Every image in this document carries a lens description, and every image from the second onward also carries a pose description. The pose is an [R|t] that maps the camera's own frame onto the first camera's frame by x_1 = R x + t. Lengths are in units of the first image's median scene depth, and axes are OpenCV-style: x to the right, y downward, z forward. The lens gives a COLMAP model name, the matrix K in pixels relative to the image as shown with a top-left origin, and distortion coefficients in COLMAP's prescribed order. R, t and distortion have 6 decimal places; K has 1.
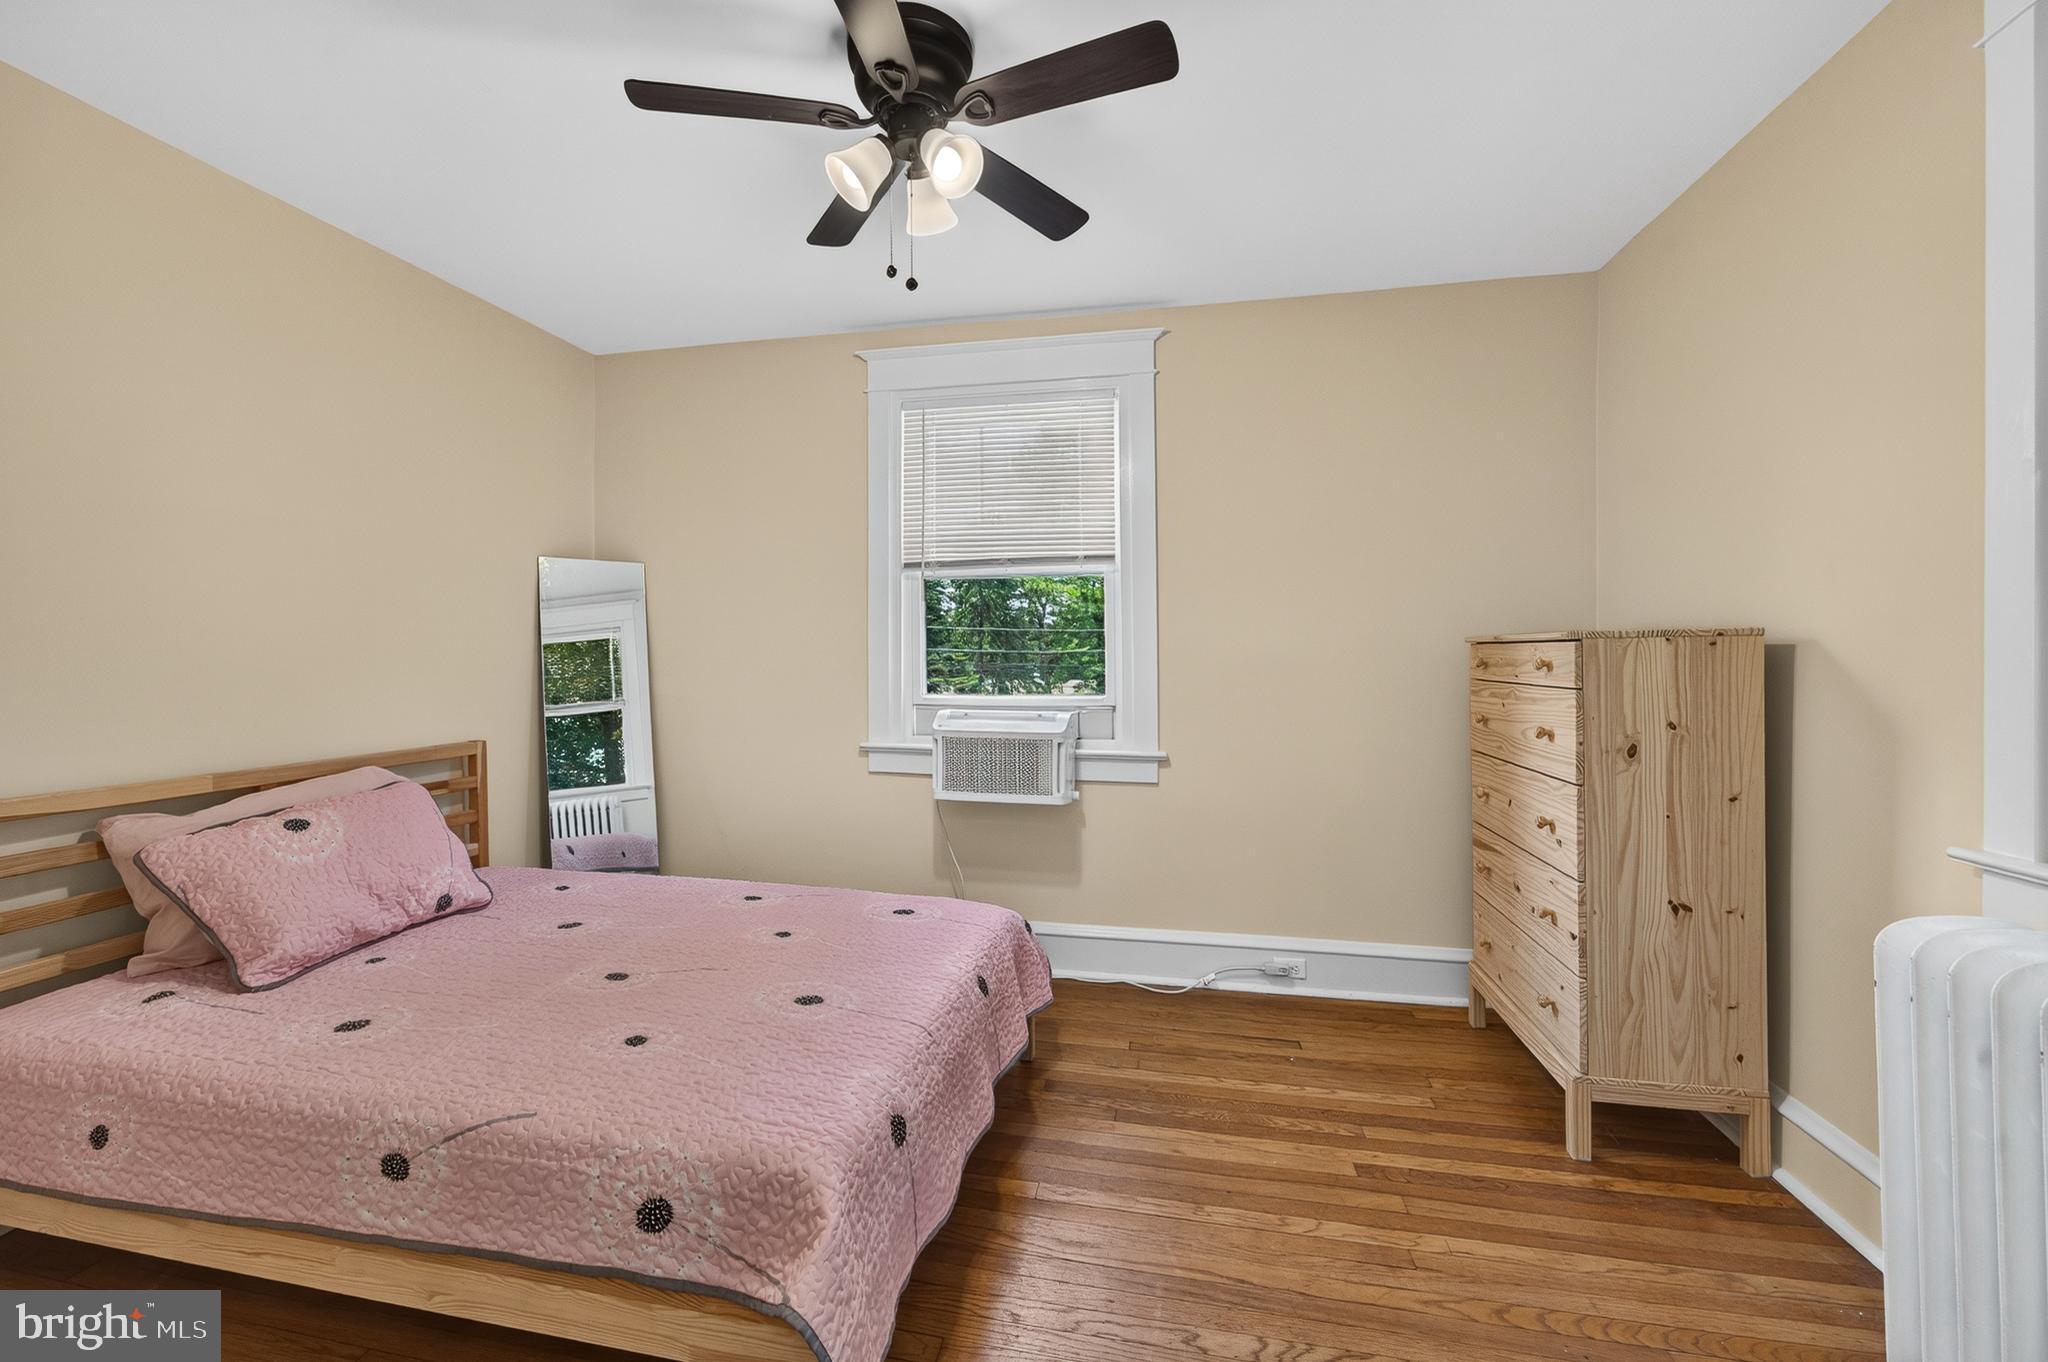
lens RADIAL K [[830.5, 0, 1024.0], [0, 830.5, 681.0], [0, 0, 1]] dist [0.000238, 0.000149]
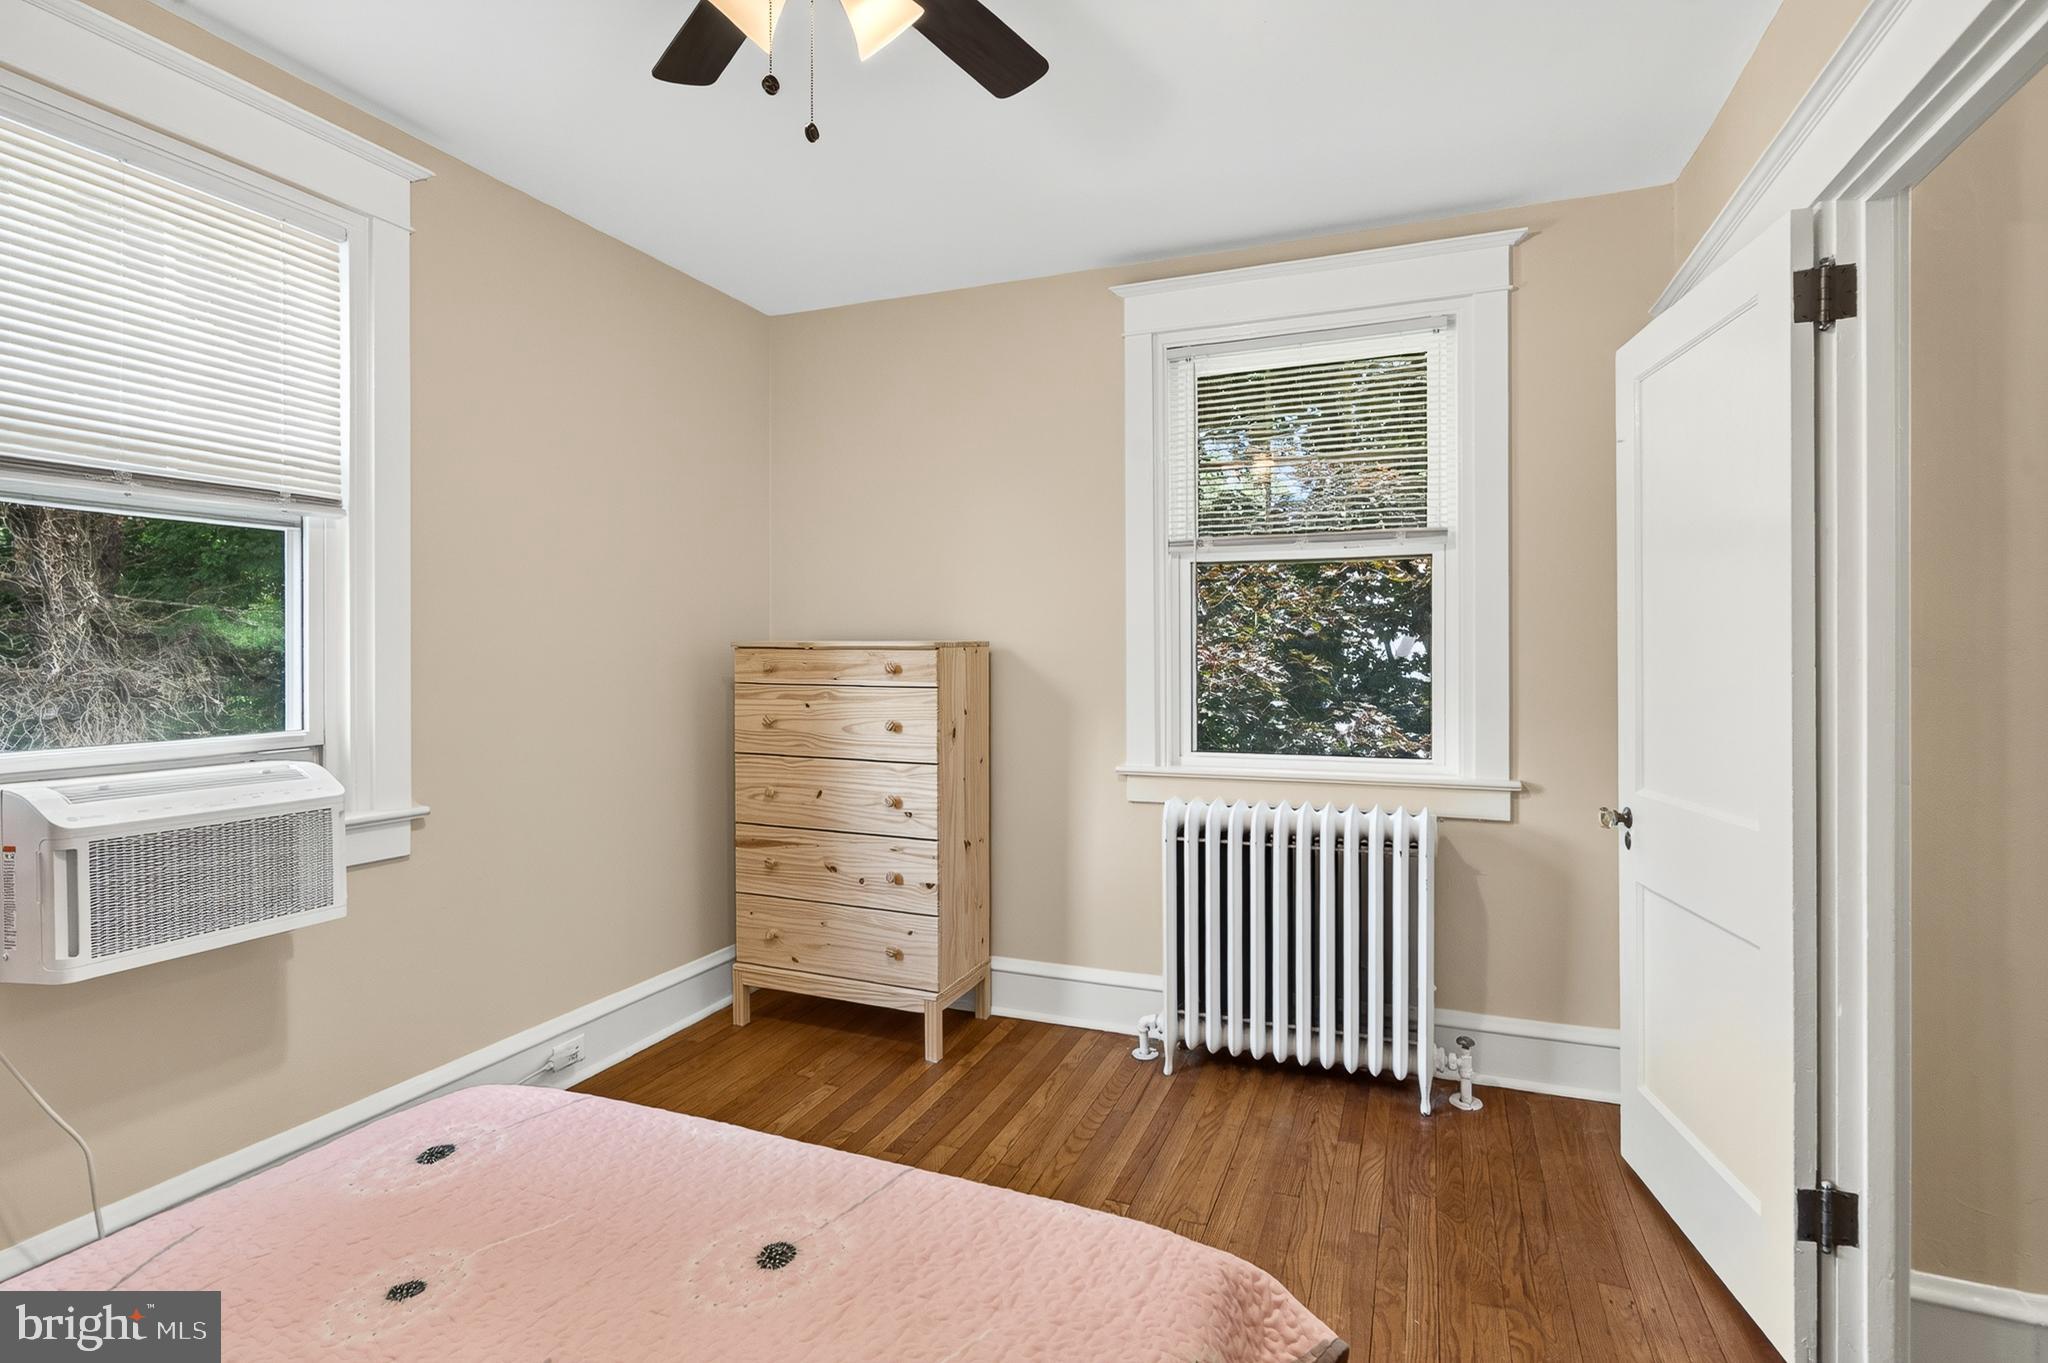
lens RADIAL K [[982.0, 0, 1010.3], [0, 982.0, 655.6], [0, 0, 1]] dist [-0.001750, -0.000258]
pose [[0.196907, 0.001633, 0.980421, -0.560358], [0.027343, 0.999601, -0.007156, -0.017651], [-0.980041, 0.028216, 0.196783, 0.424743]]
